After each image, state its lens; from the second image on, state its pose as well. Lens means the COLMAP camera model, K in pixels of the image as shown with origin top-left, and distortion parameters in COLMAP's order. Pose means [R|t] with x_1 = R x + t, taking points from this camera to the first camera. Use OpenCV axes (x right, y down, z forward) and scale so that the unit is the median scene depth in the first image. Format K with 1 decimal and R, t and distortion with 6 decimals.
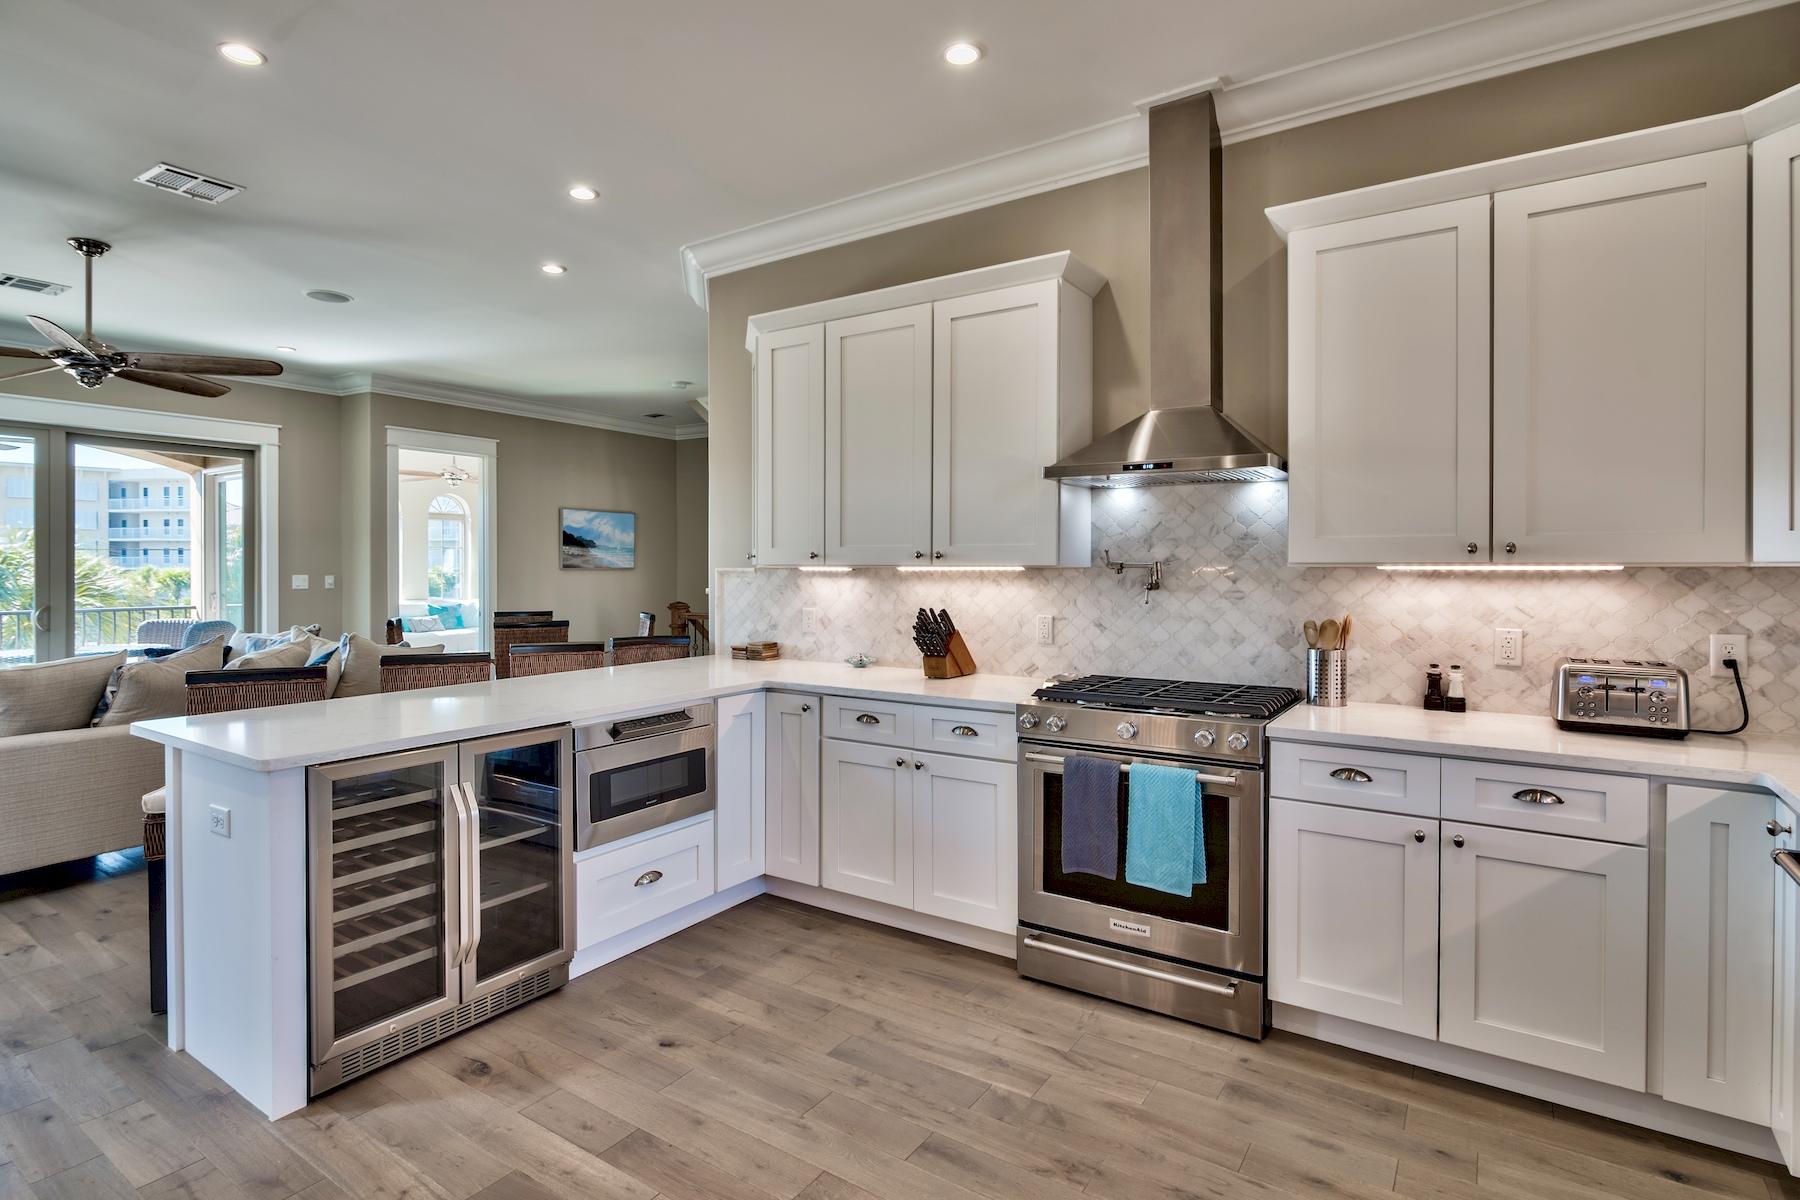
lens RADIAL K [[890.3, 0, 902.9], [0, 890.3, 591.0], [0, 0, 1]] dist [-0.004839, -0.001531]
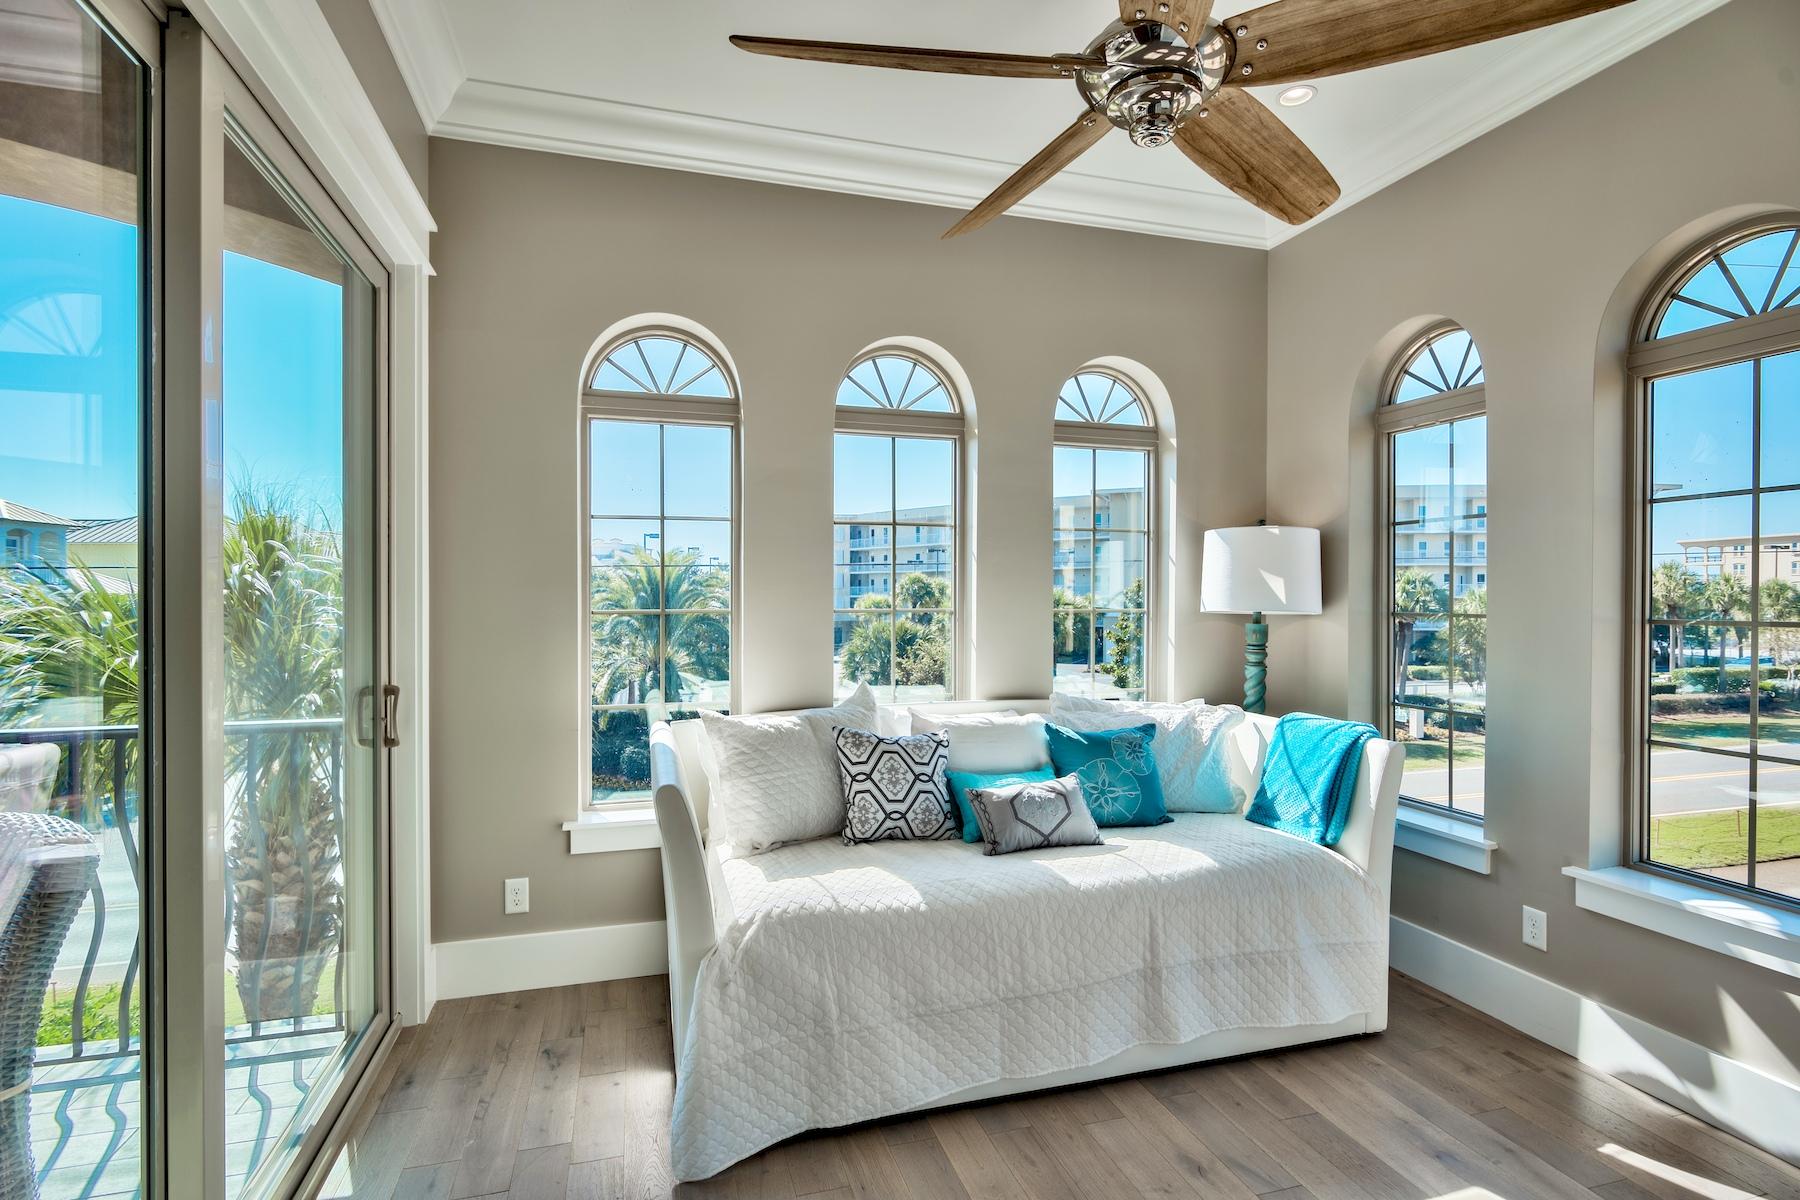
lens RADIAL K [[889.0, 0, 893.5], [0, 889.0, 610.2], [0, 0, 1]] dist [-0.002746, -0.000641]
pose [[0.764429, 0.000323, -0.644708, -0.371662], [-0.002729, 0.999993, -0.002735, -0.020059], [0.644702, 0.003850, 0.764424, 0.718770]]
